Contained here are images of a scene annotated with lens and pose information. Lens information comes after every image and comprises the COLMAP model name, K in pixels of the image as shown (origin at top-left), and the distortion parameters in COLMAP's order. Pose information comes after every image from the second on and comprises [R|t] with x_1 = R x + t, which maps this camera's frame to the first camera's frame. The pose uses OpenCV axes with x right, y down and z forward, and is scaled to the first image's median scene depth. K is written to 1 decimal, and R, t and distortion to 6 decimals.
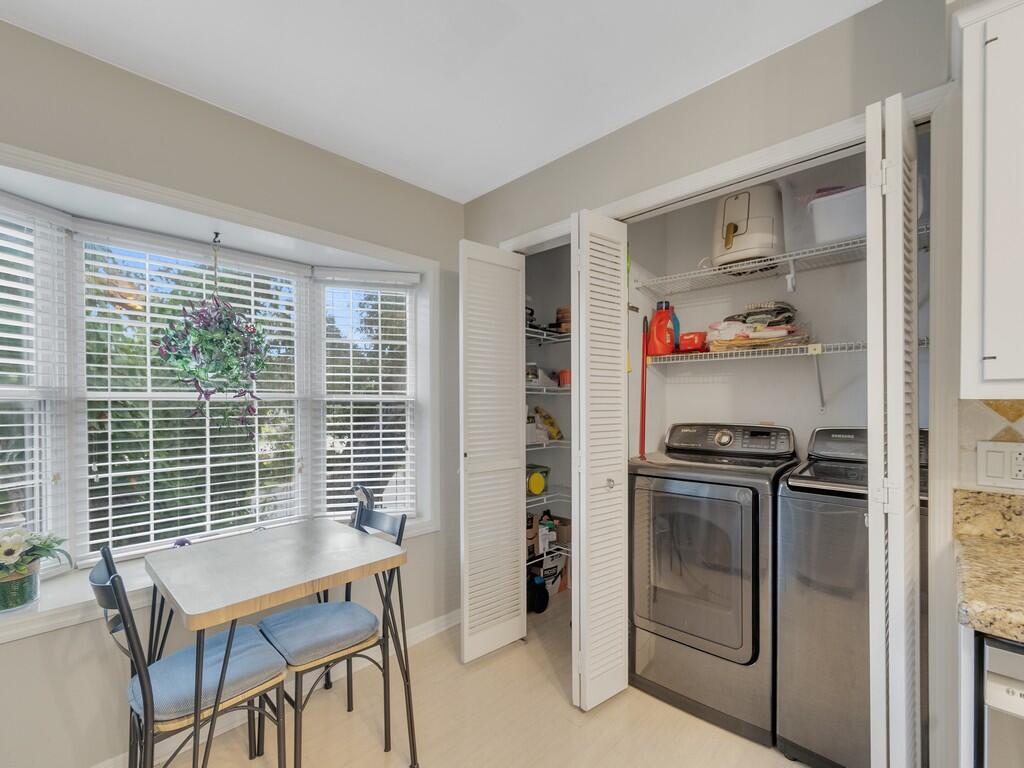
lens RADIAL K [[456.7, 0, 503.6], [0, 456.7, 401.5], [0, 0, 1]] dist [0.003230, -0.001700]
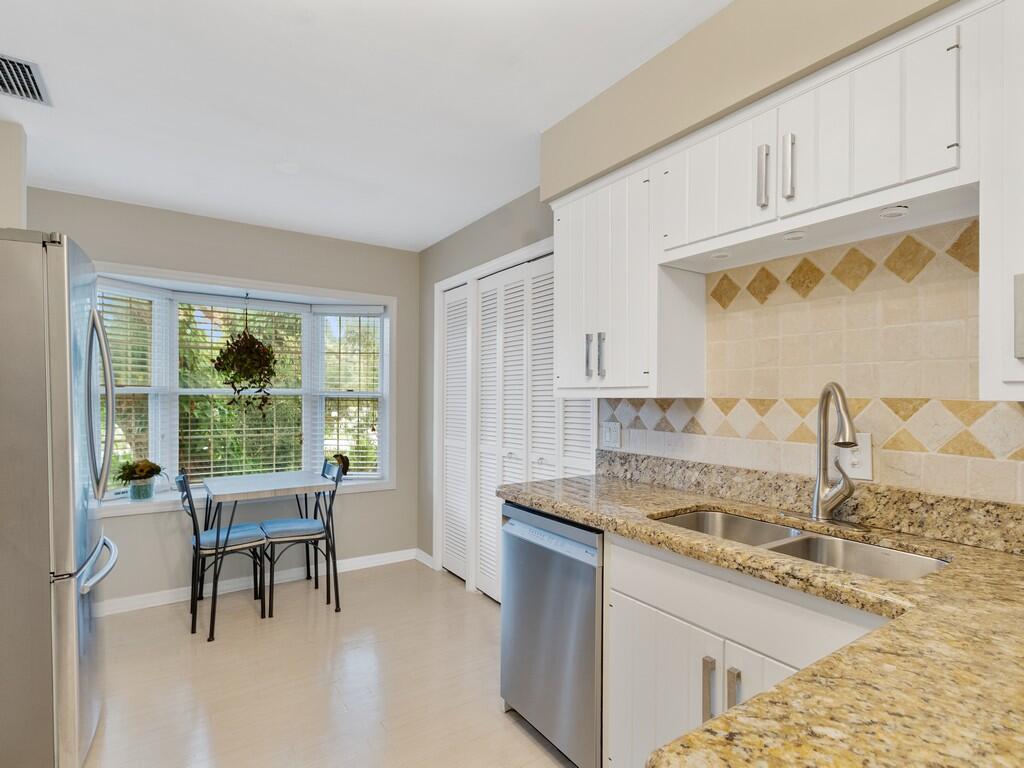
lens RADIAL K [[511.9, 0, 498.2], [0, 511.9, 395.2], [0, 0, 1]] dist [-0.000563, -0.000845]
pose [[0.979999, 0.009602, -0.198771, 0.672105], [-0.010596, 0.999936, -0.003938, -0.002382], [0.198720, 0.005965, 0.980038, -0.670523]]
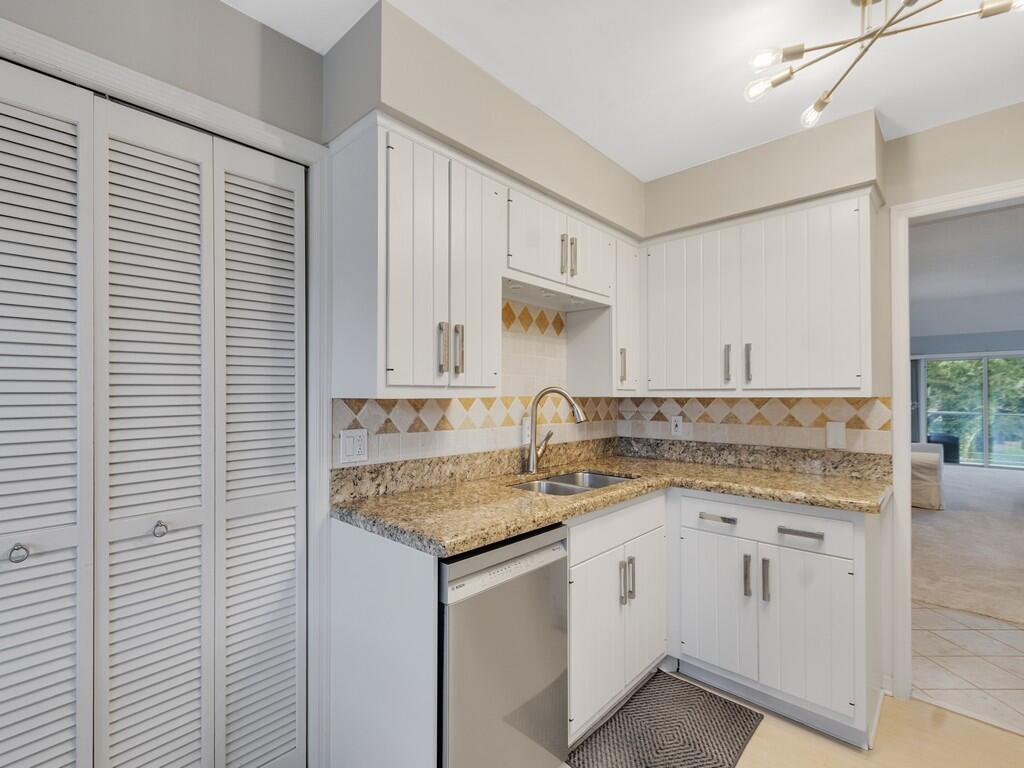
lens RADIAL K [[470.7, 0, 472.4], [0, 470.7, 389.3], [0, 0, 1]] dist [-0.000593, 0.000605]
pose [[0.011795, 0.017273, 0.999781, -0.212809], [0.004129, 0.999841, -0.017323, -0.004531], [-0.999922, 0.004332, 0.011722, 0.394733]]
